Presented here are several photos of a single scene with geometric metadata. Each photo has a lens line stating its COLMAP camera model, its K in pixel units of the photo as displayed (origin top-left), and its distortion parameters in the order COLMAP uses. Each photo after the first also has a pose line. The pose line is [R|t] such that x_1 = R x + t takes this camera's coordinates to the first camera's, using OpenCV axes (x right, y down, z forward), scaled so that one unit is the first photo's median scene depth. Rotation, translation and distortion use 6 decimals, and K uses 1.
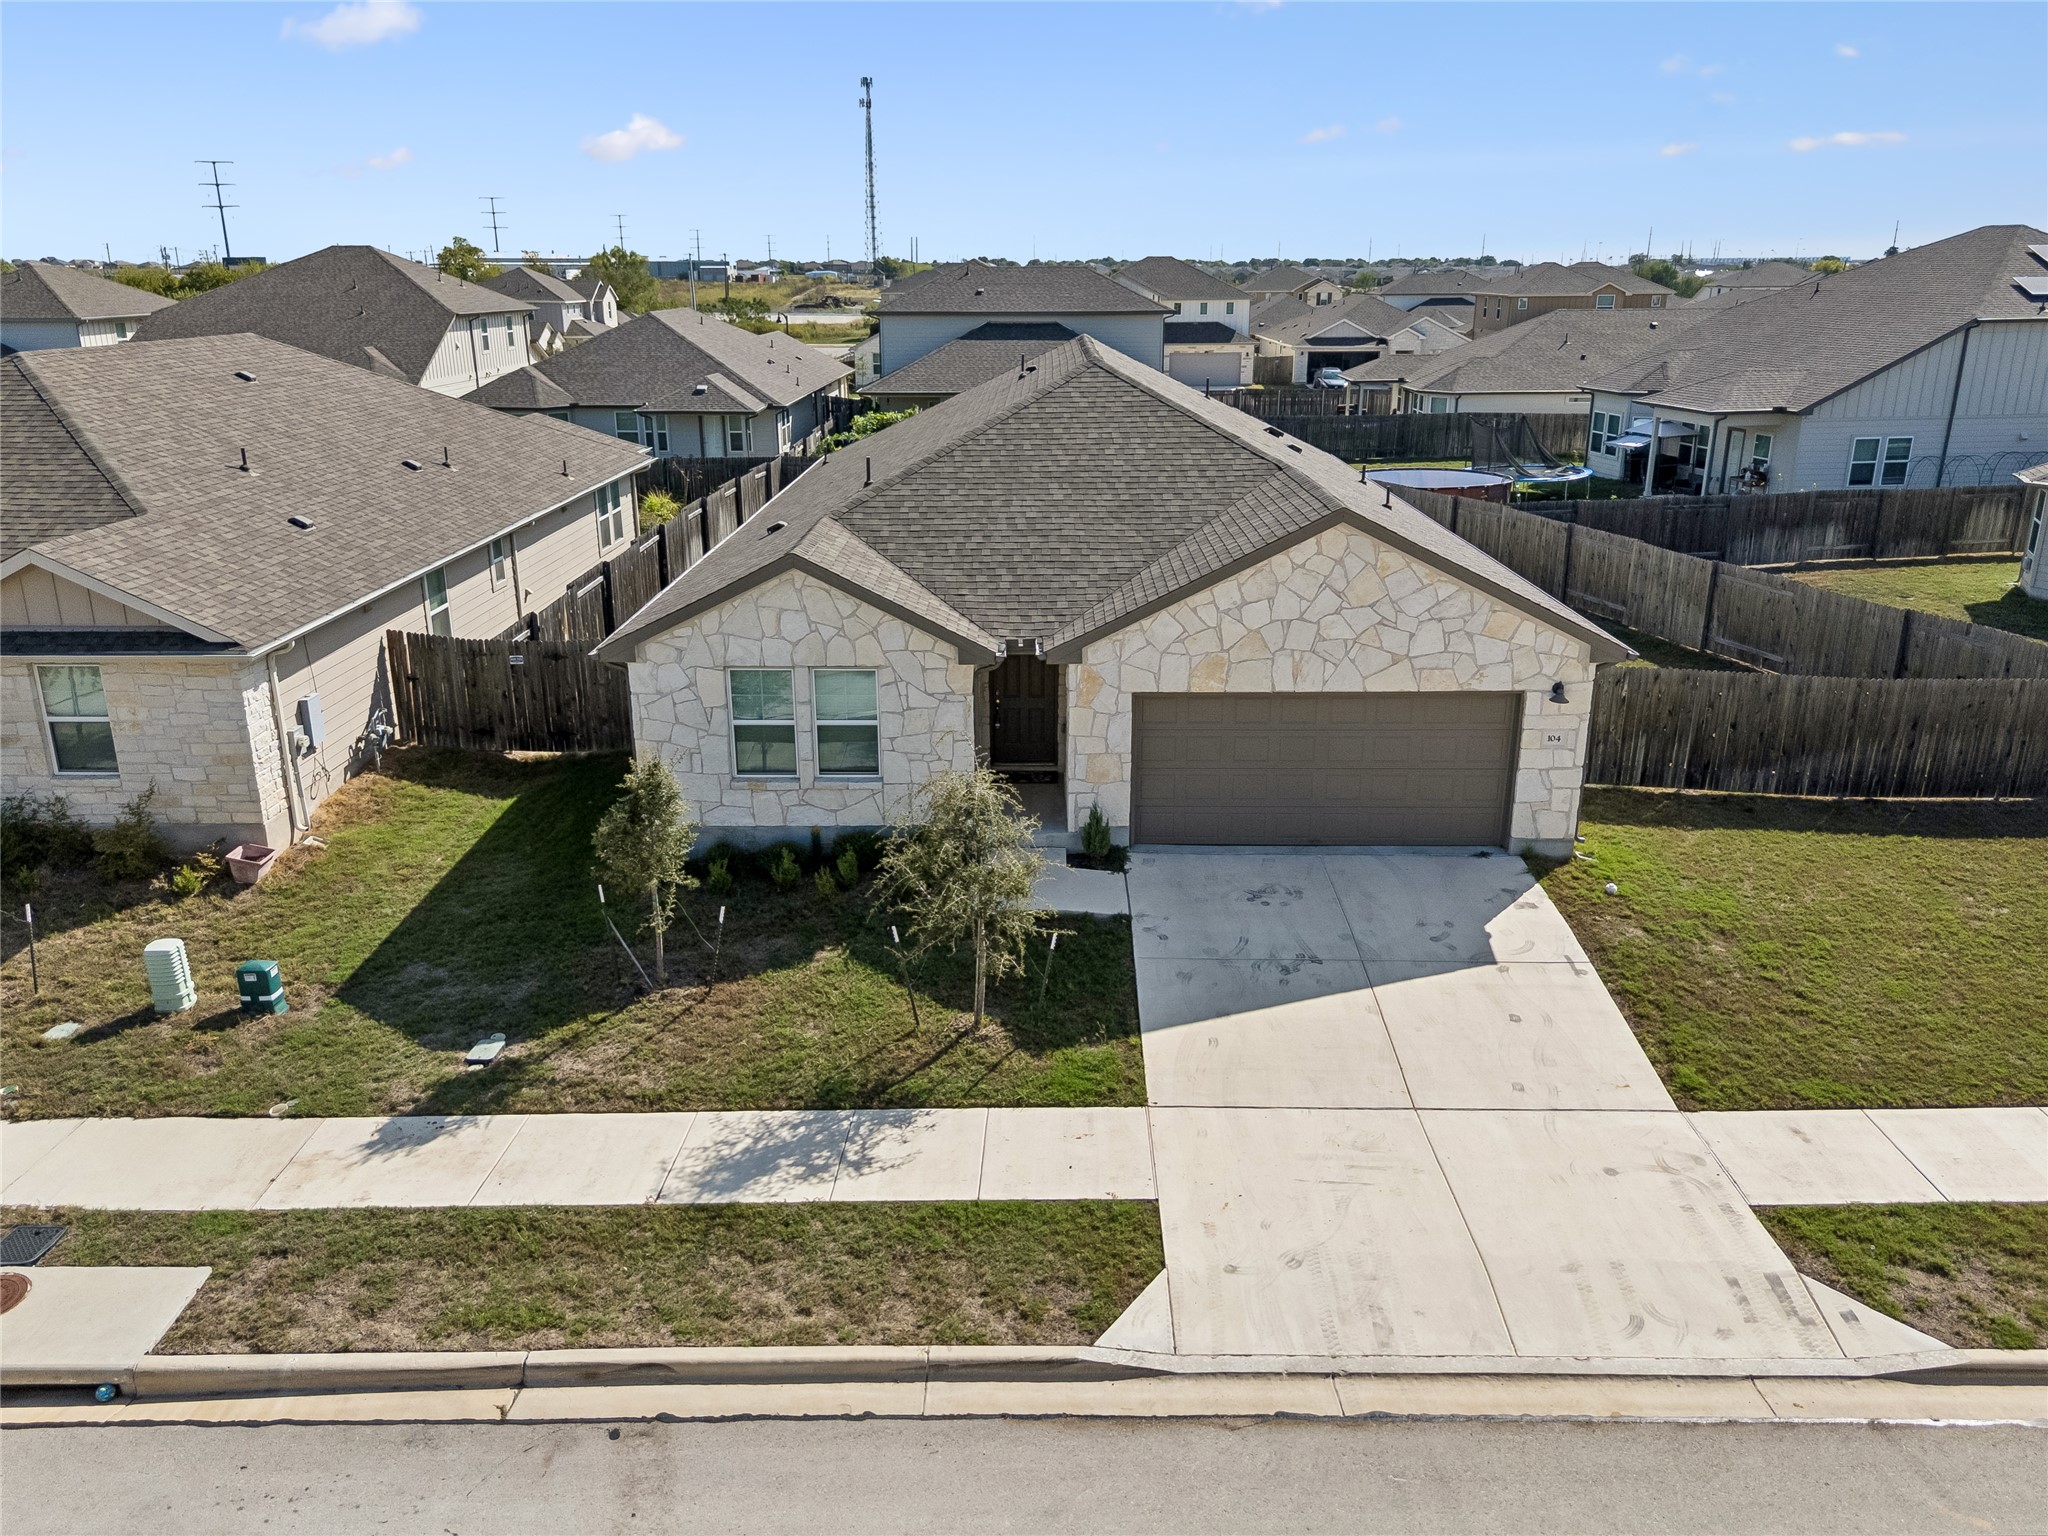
lens RADIAL K [[1529.9, 0, 1029.0], [0, 1529.9, 763.2], [0, 0, 1]] dist [0.056540, -0.044965]
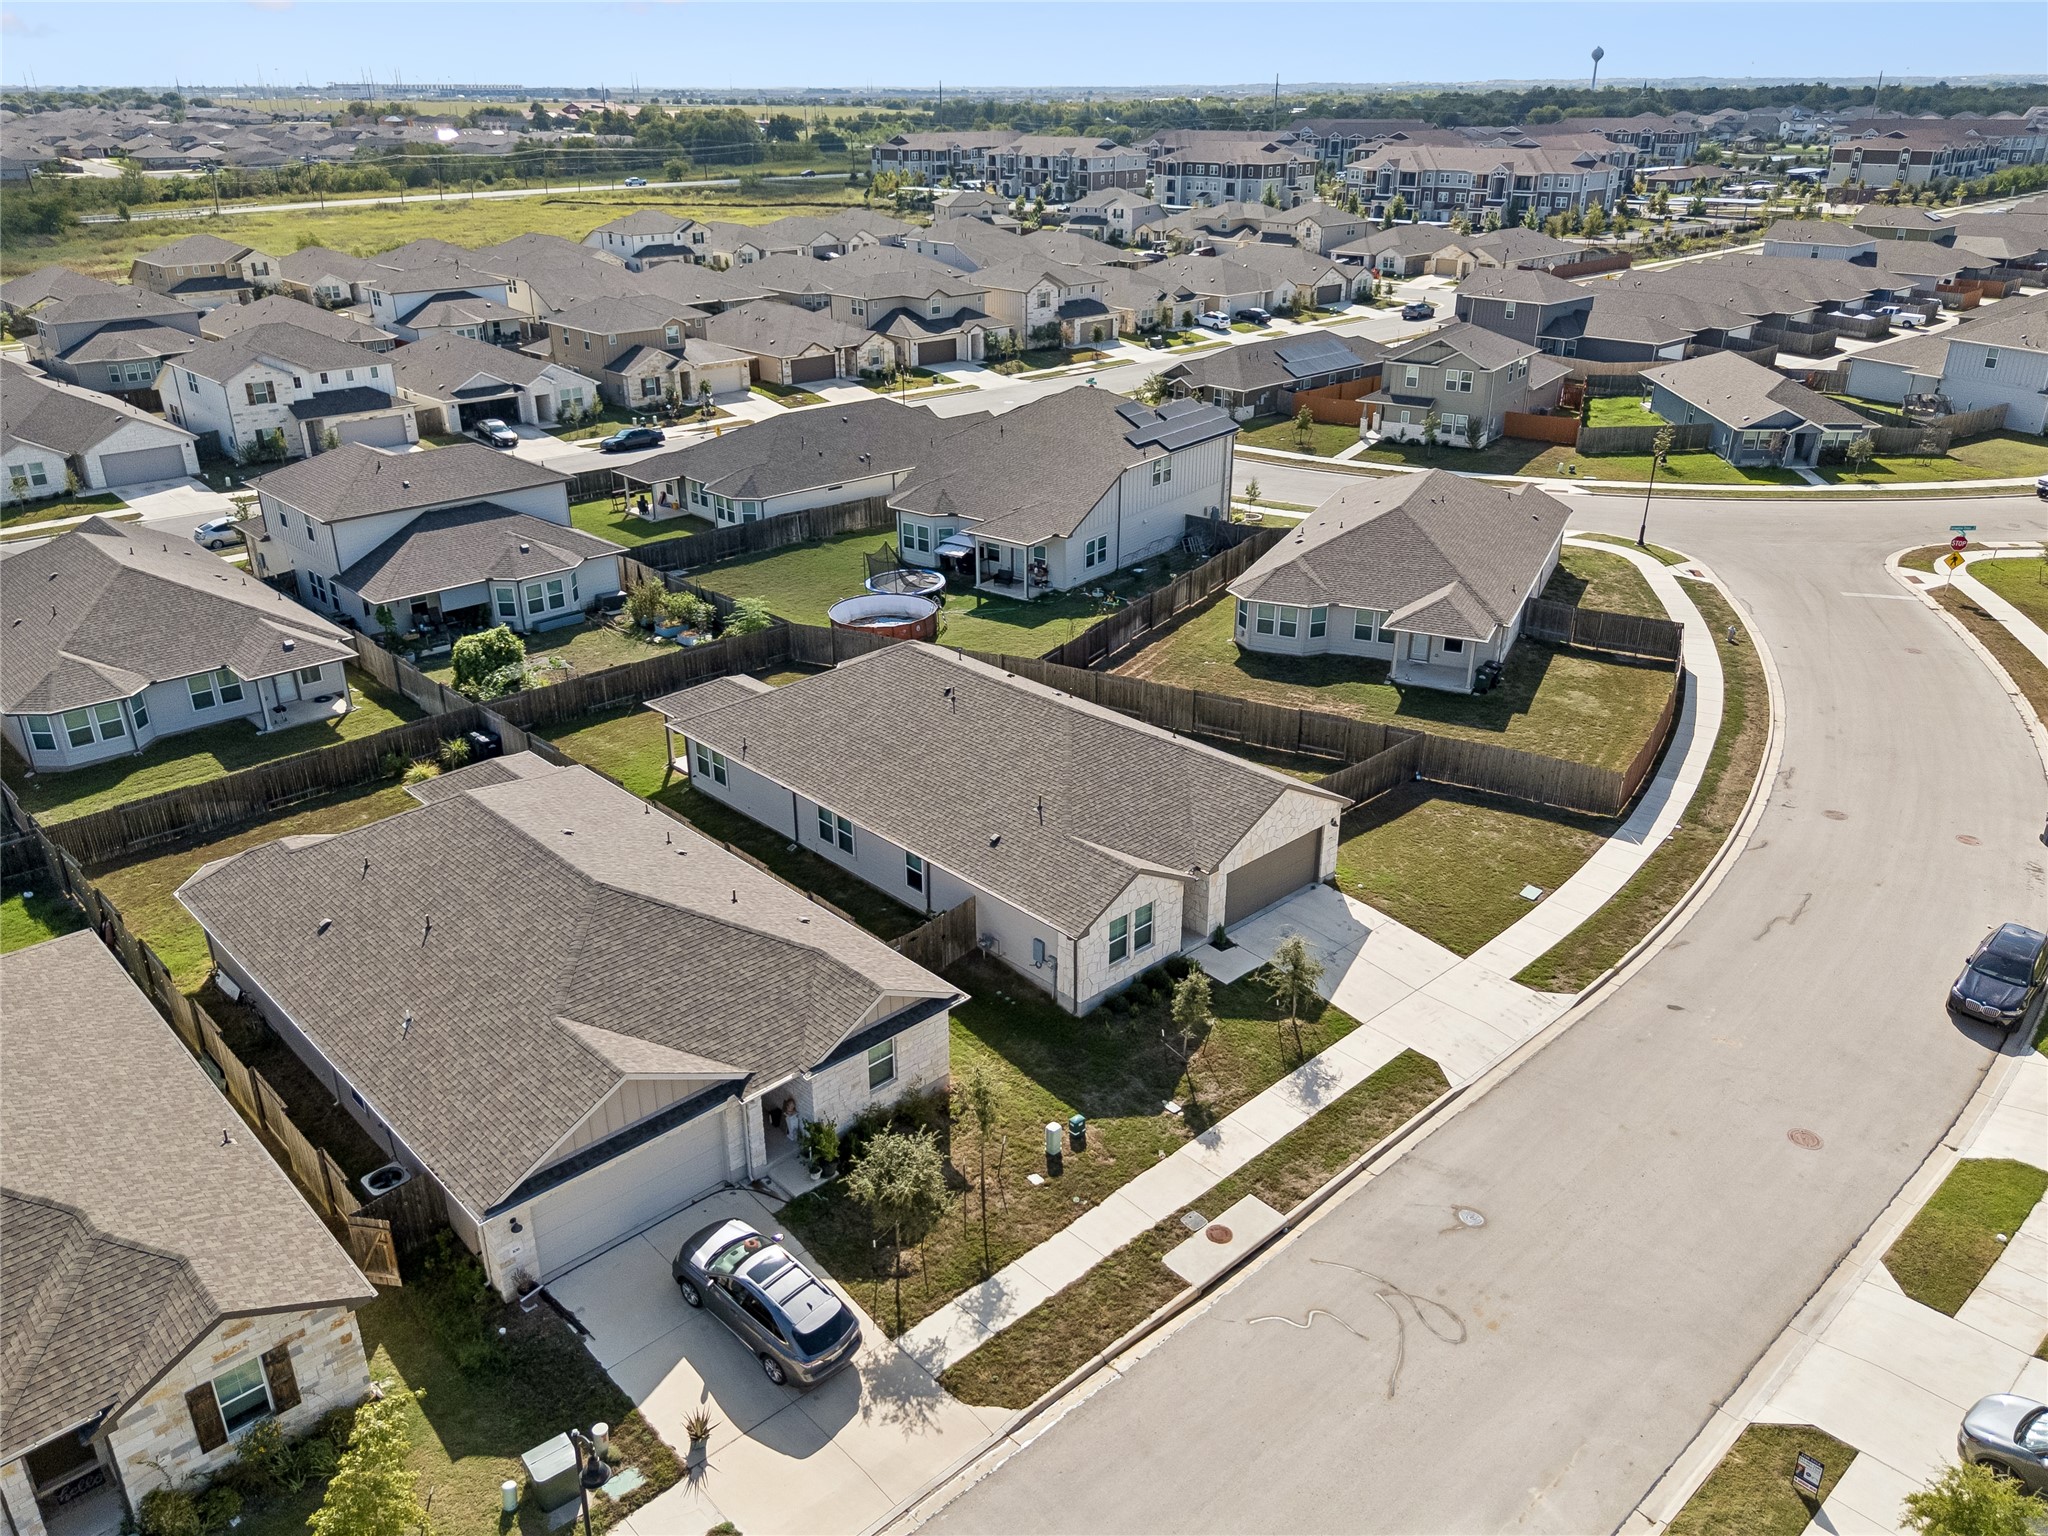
lens RADIAL K [[1529.9, 0, 1037.7], [0, 1529.9, 774.0], [0, 0, 1]] dist [0.056540, -0.044965]
pose [[0.716446, -0.286401, 0.636144, -1.790165], [0.213870, 0.958110, 0.190488, -0.790160], [-0.664052, -0.000422, 0.747686, -0.665148]]
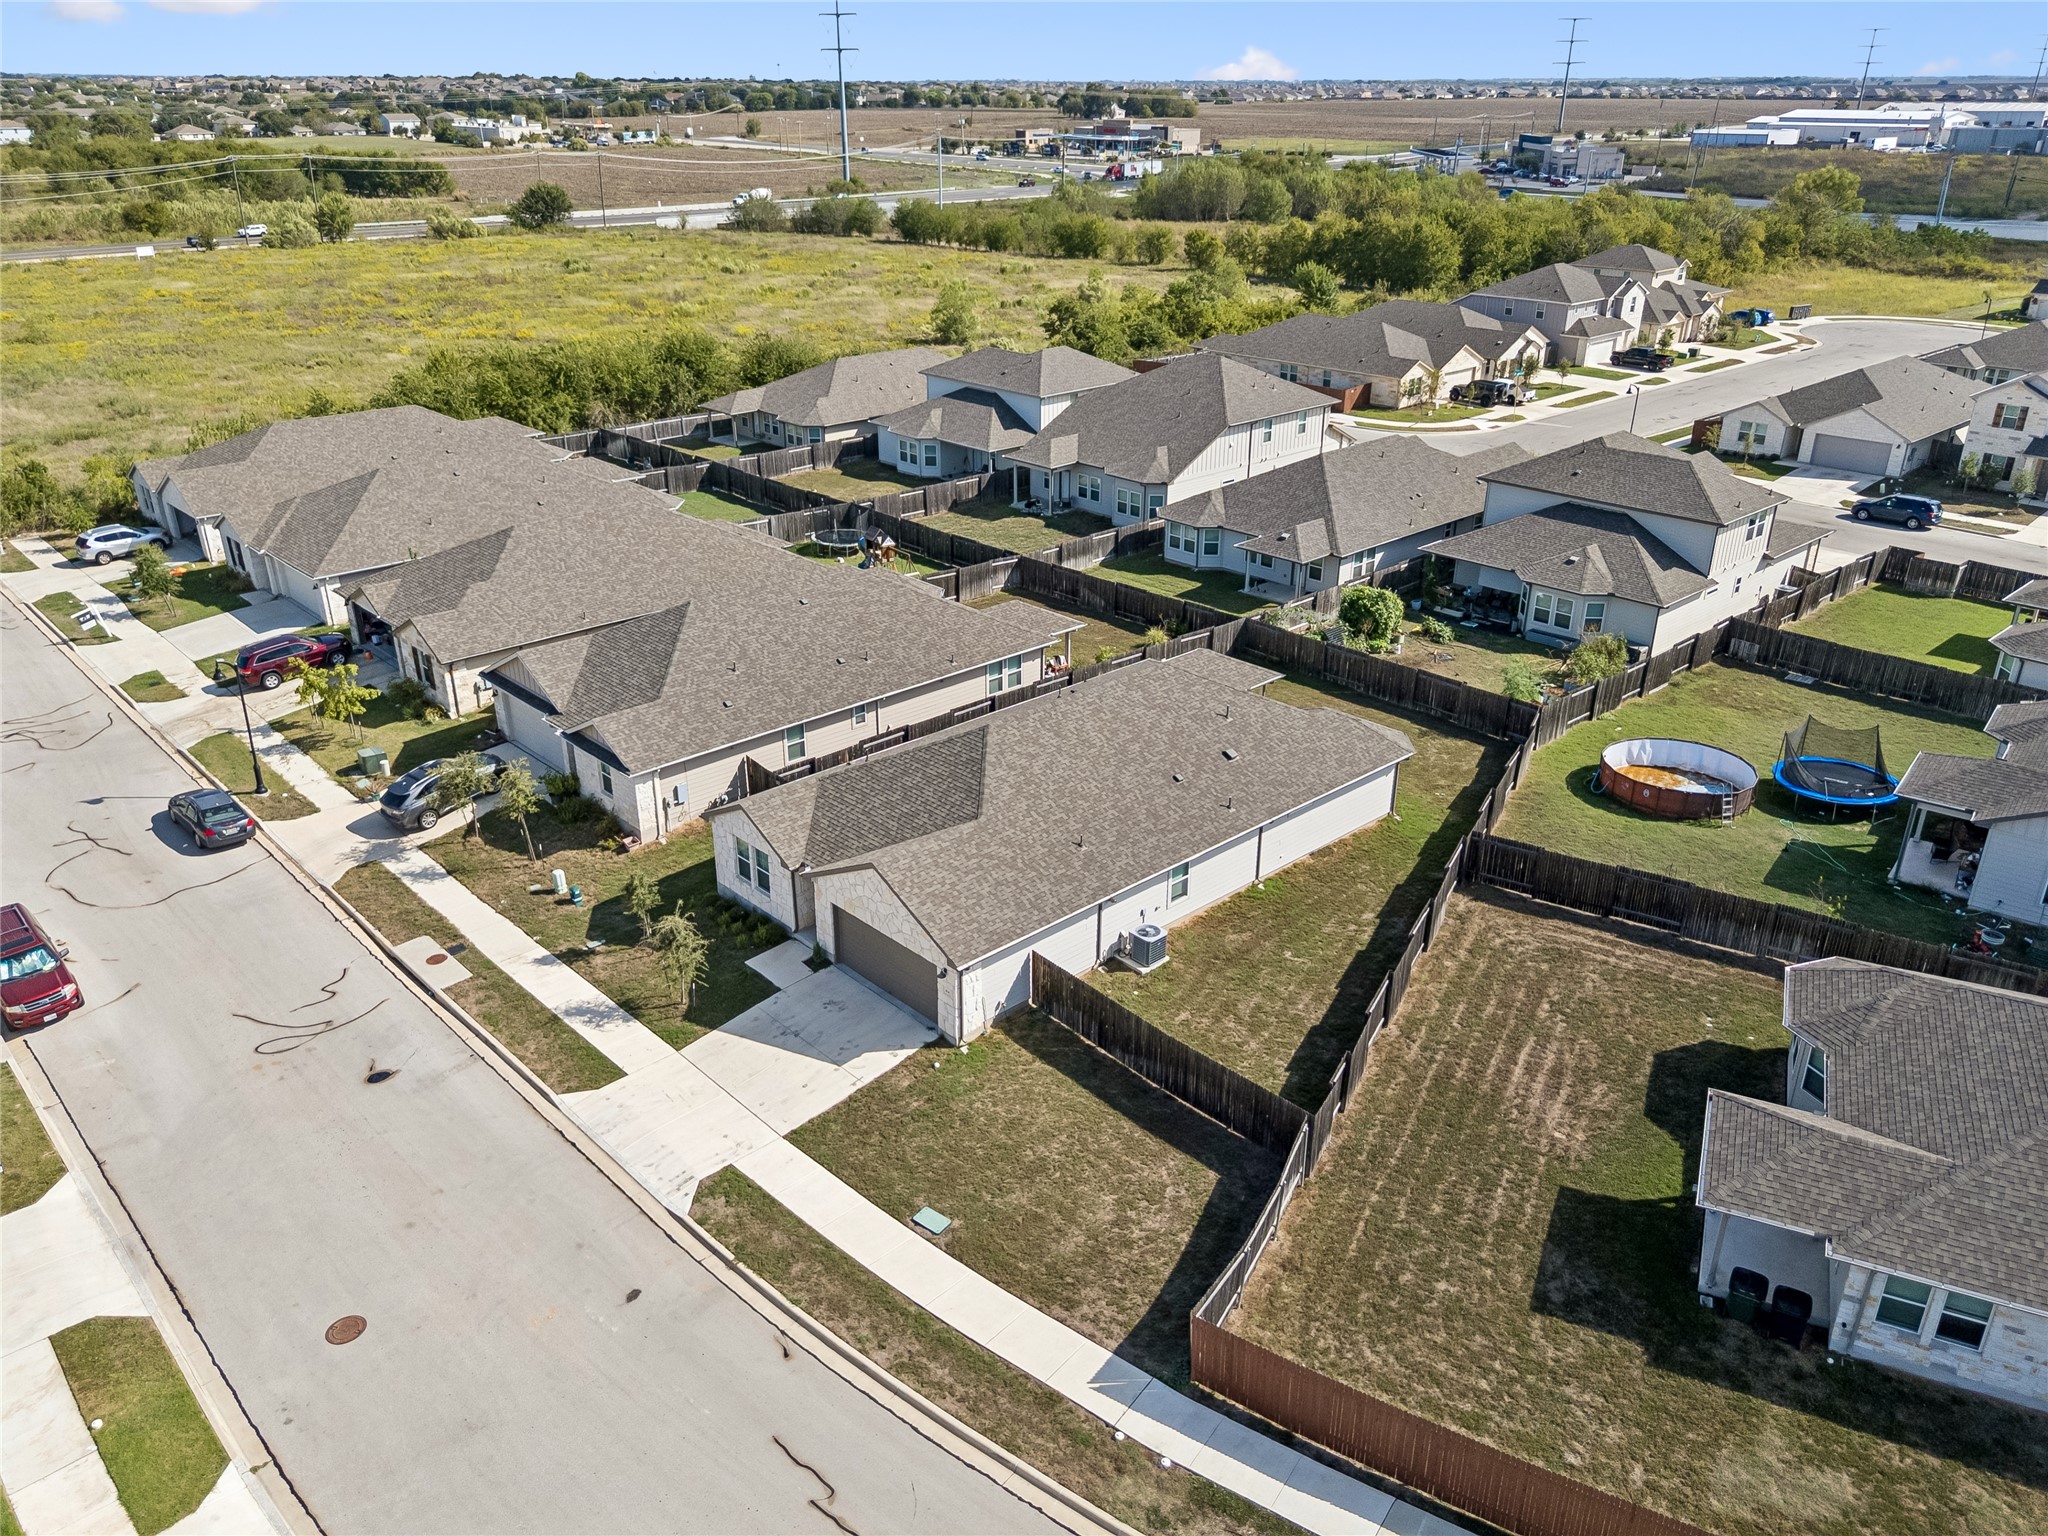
lens RADIAL K [[1529.9, 0, 1014.2], [0, 1529.9, 780.8], [0, 0, 1]] dist [0.056540, -0.044965]
pose [[0.684429, 0.306497, -0.661526, 1.912935], [-0.223718, 0.951861, 0.209551, -0.848231], [0.693907, 0.004572, 0.720050, -0.533583]]
